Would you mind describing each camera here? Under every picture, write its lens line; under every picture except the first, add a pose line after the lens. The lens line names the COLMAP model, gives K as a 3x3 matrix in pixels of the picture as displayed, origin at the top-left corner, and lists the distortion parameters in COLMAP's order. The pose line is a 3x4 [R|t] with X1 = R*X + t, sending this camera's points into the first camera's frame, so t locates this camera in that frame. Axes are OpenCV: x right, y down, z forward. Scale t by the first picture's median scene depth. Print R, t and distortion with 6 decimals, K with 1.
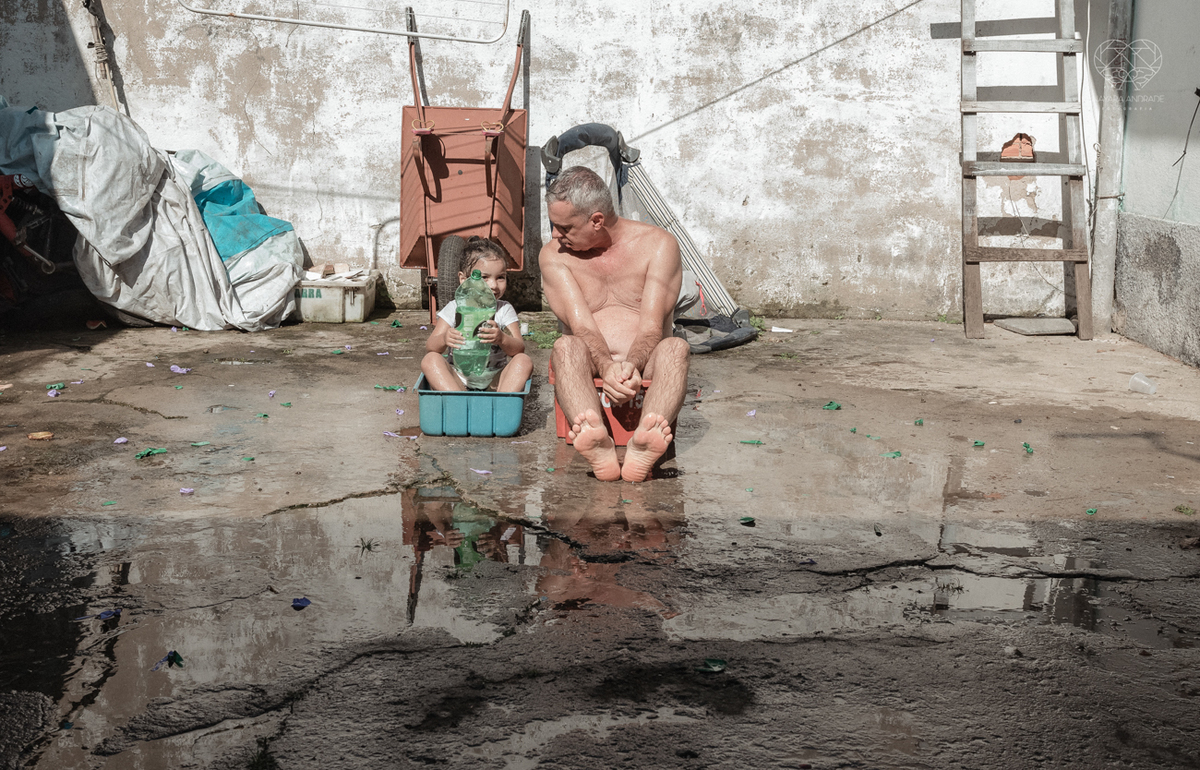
lens RADIAL K [[1475.8, 0, 601.5], [0, 1475.8, 311.9], [0, 0, 1]] dist [0.014262, 0.015330]
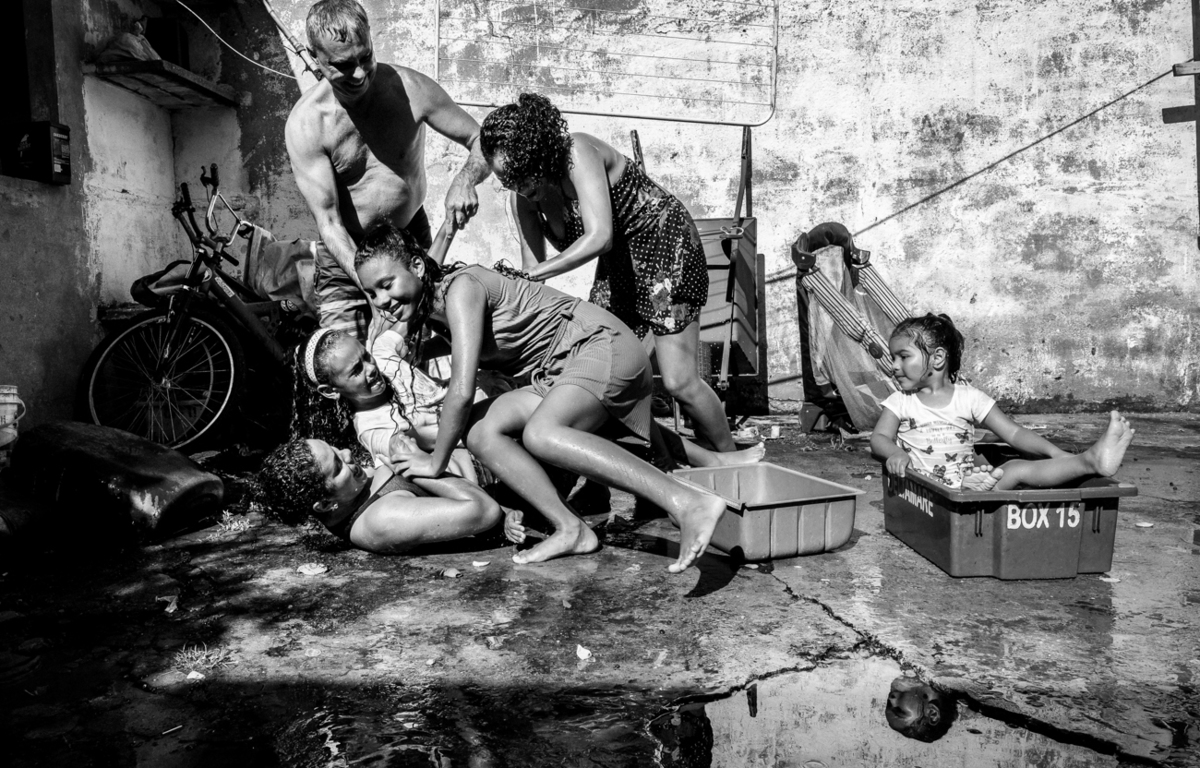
lens RADIAL K [[967.6, 0, 493.2], [0, 967.6, 393.6], [0, 0, 1]] dist [-0.061139, 0.024801]
pose [[0.984514, -0.036956, -0.171365, -0.117785], [0.030430, 0.998714, -0.040551, 0.005876], [0.172643, 0.034708, 0.984373, 0.312231]]
